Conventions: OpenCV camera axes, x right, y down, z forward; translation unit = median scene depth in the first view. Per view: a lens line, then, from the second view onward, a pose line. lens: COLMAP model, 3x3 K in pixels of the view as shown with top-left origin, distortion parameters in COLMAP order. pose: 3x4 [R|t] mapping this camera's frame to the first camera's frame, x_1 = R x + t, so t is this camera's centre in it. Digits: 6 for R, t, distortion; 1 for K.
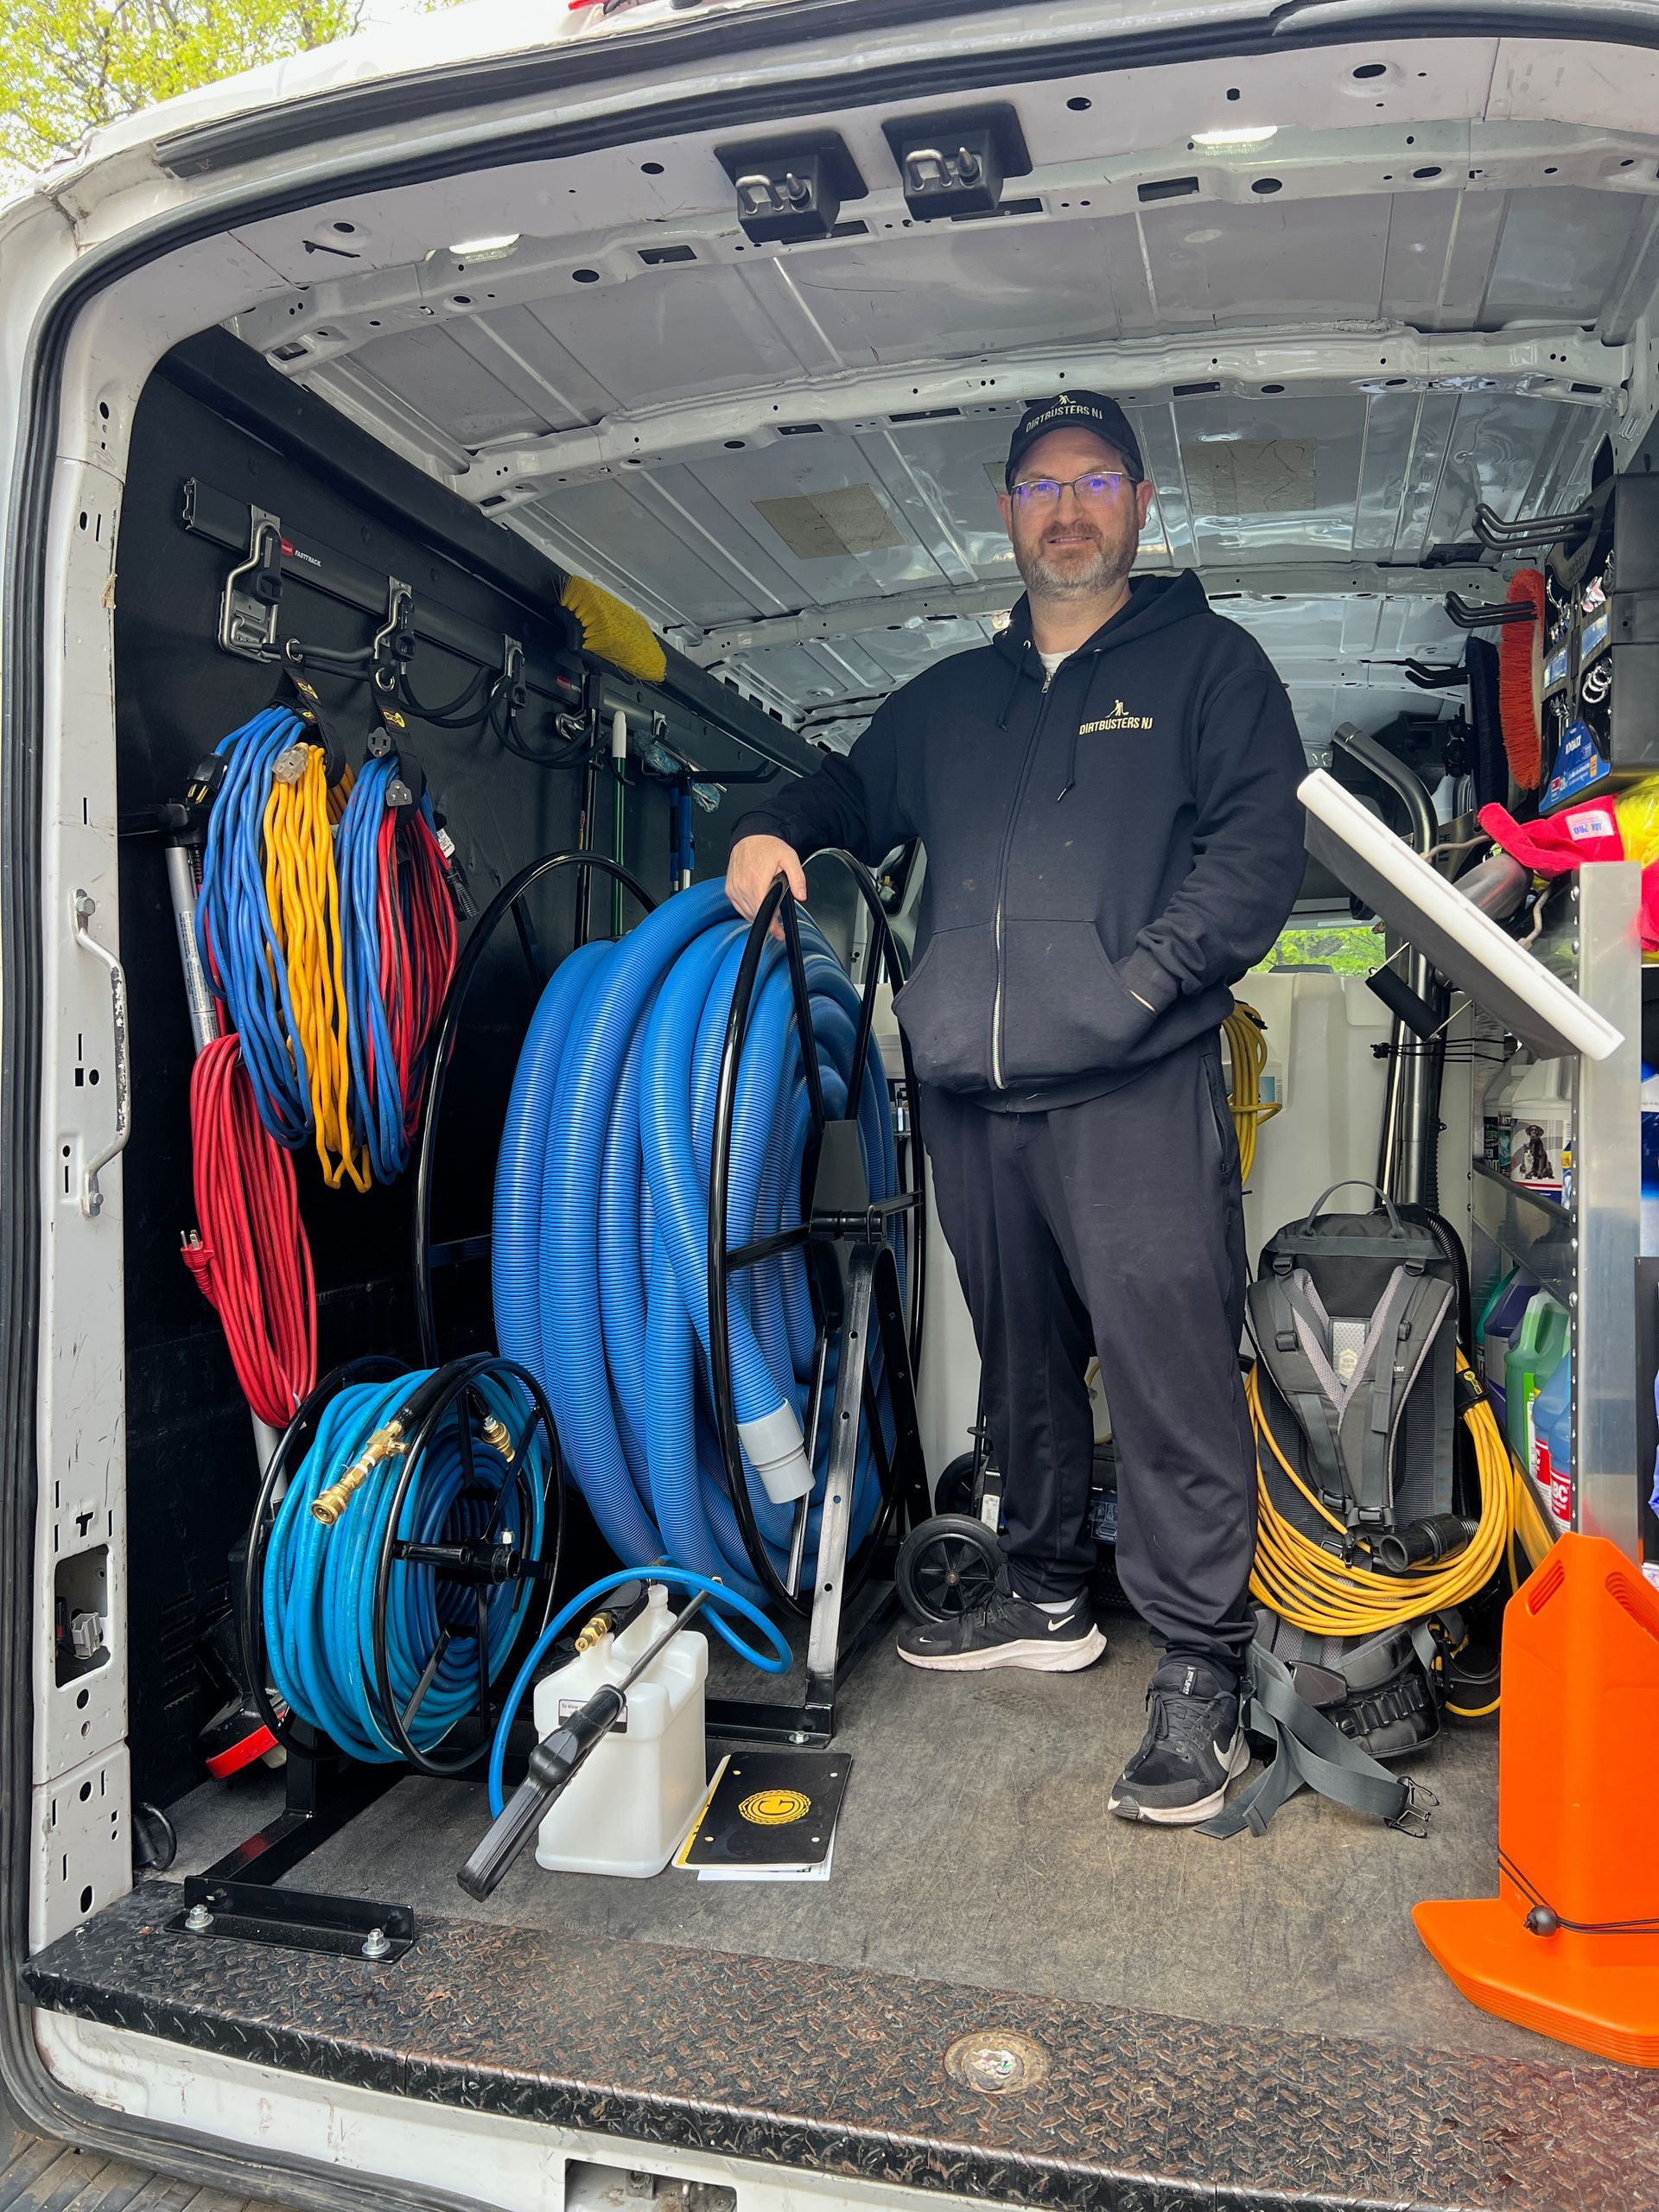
lens RADIAL K [[1672.5, 0, 832.1], [0, 1672.5, 1096.3], [0, 0, 1]] dist [0.046419, -0.053730]
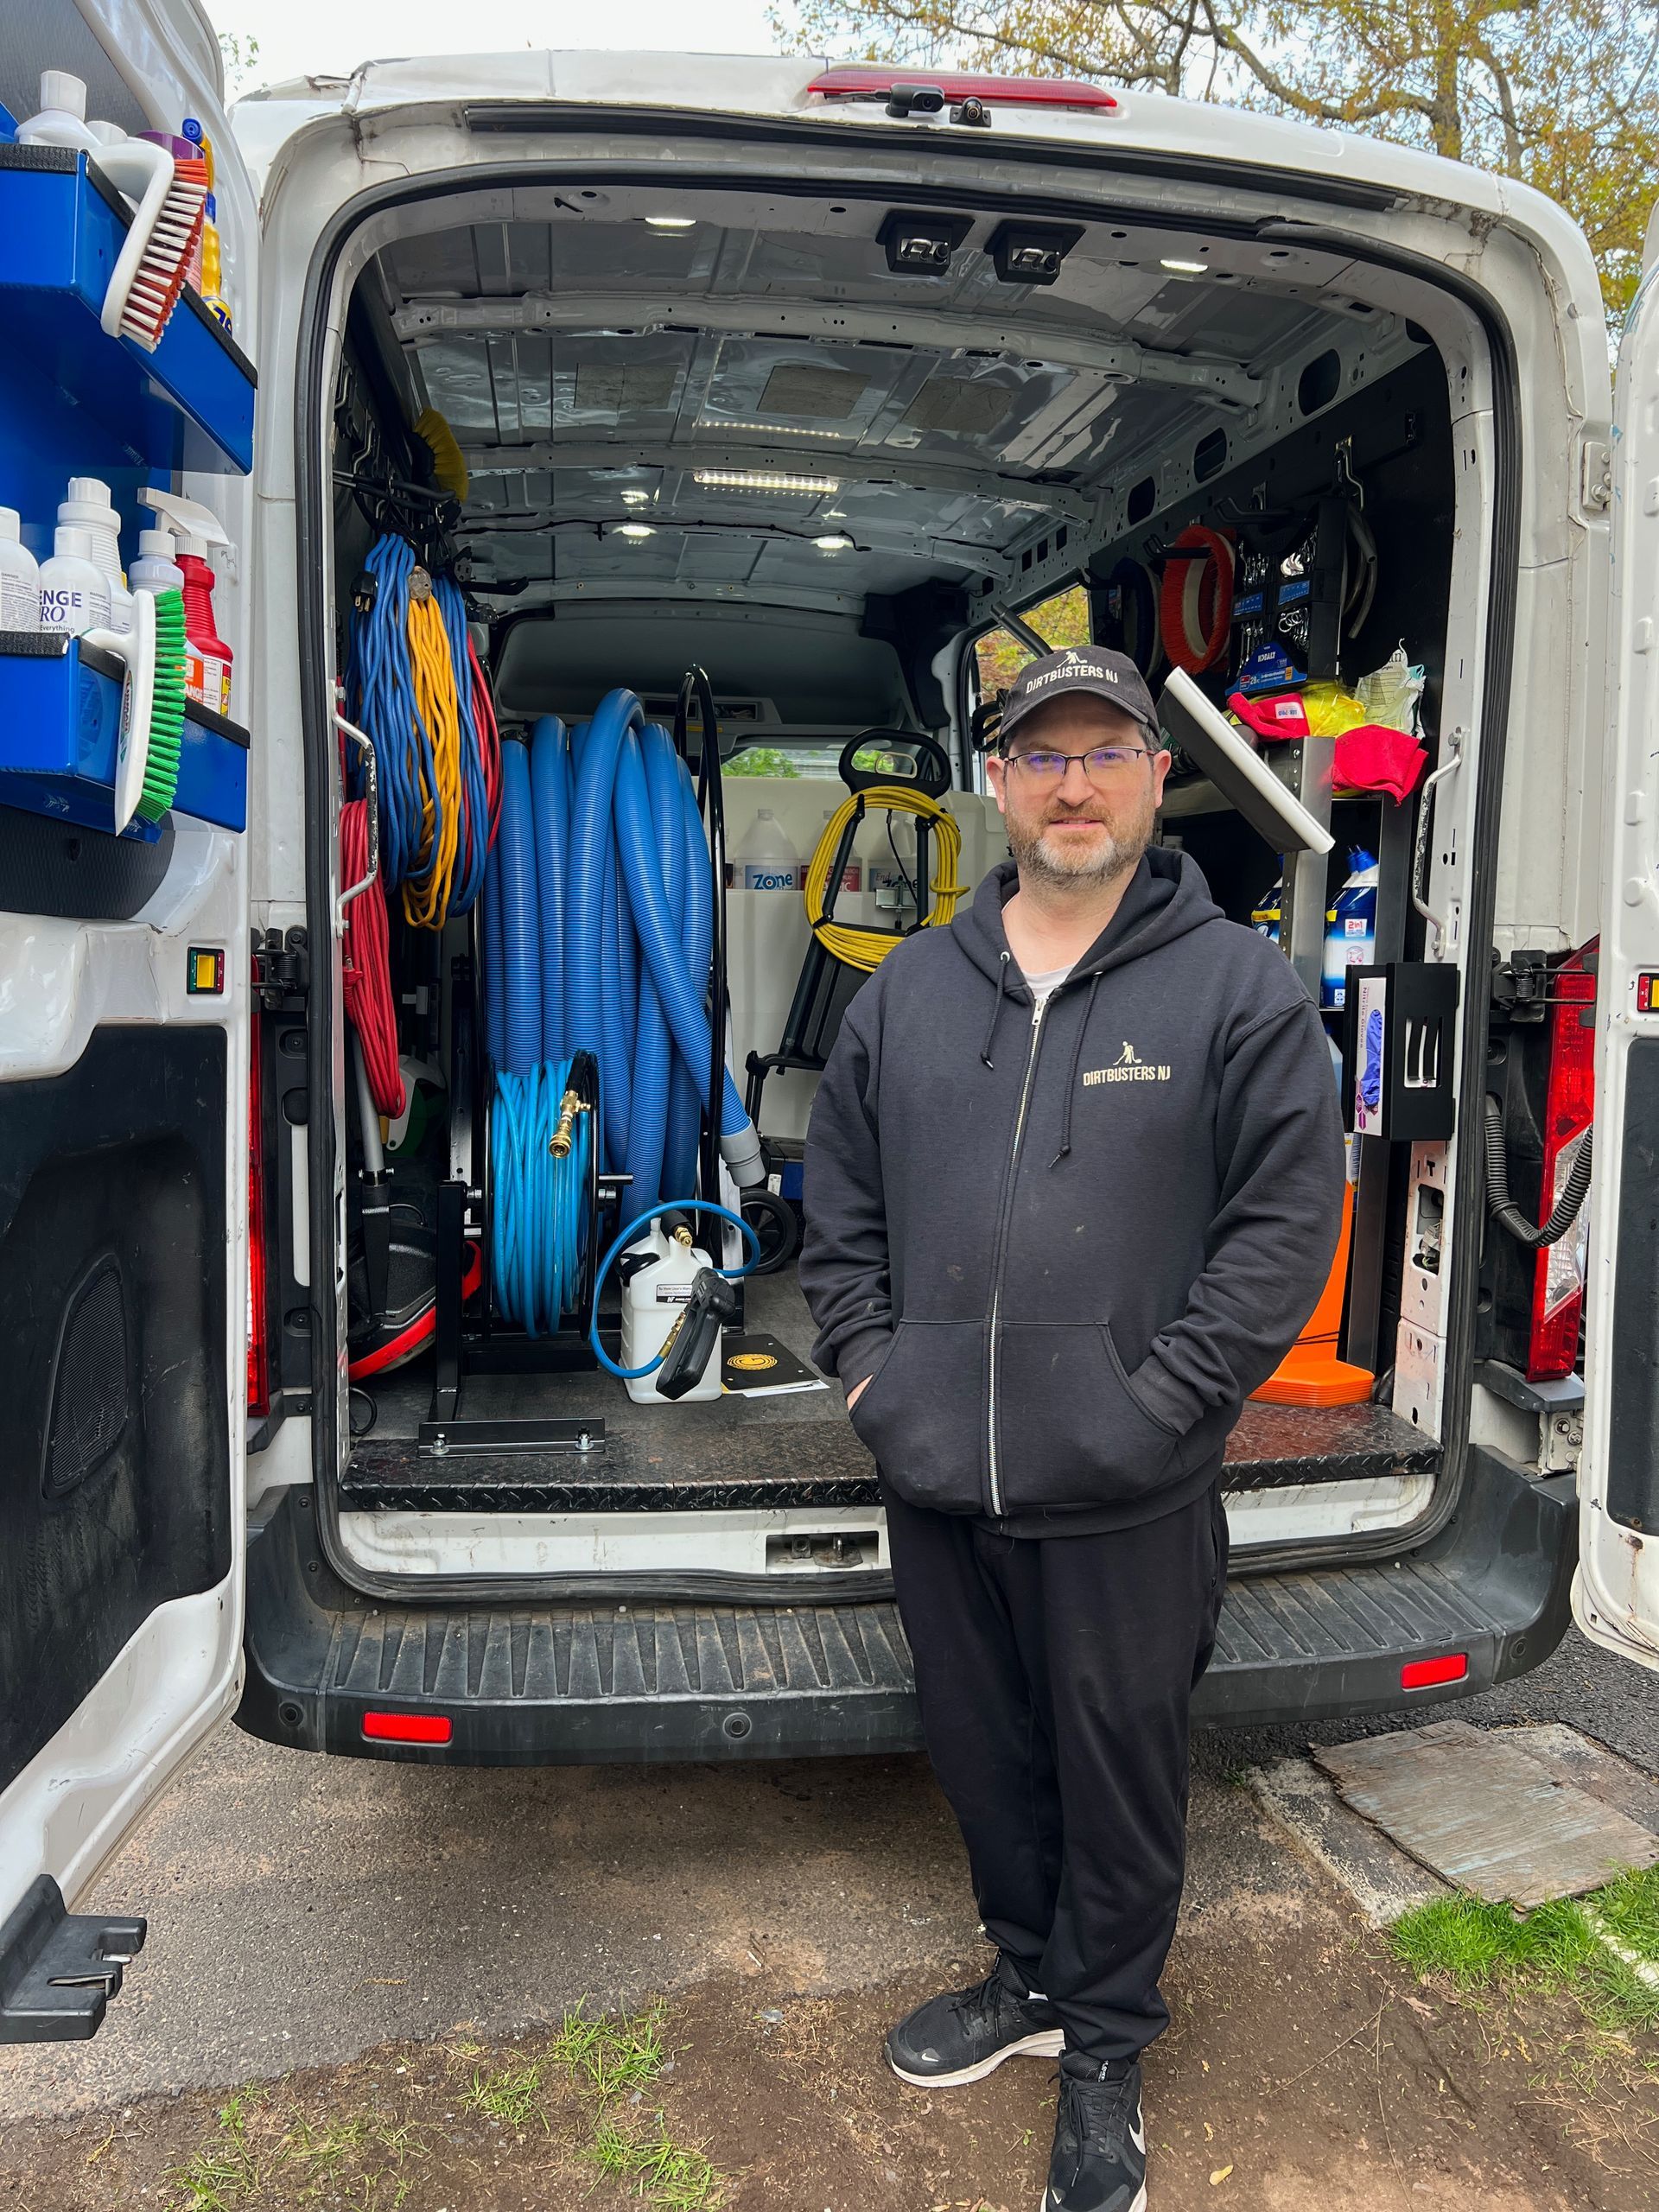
lens RADIAL K [[1672.5, 0, 832.1], [0, 1672.5, 1096.3], [0, 0, 1]] dist [0.046419, -0.053730]
pose [[0.910203, -0.028046, 0.413211, -0.642800], [-0.020755, 0.993362, 0.113141, 0.037638], [-0.413642, -0.111557, 0.903579, -0.343864]]
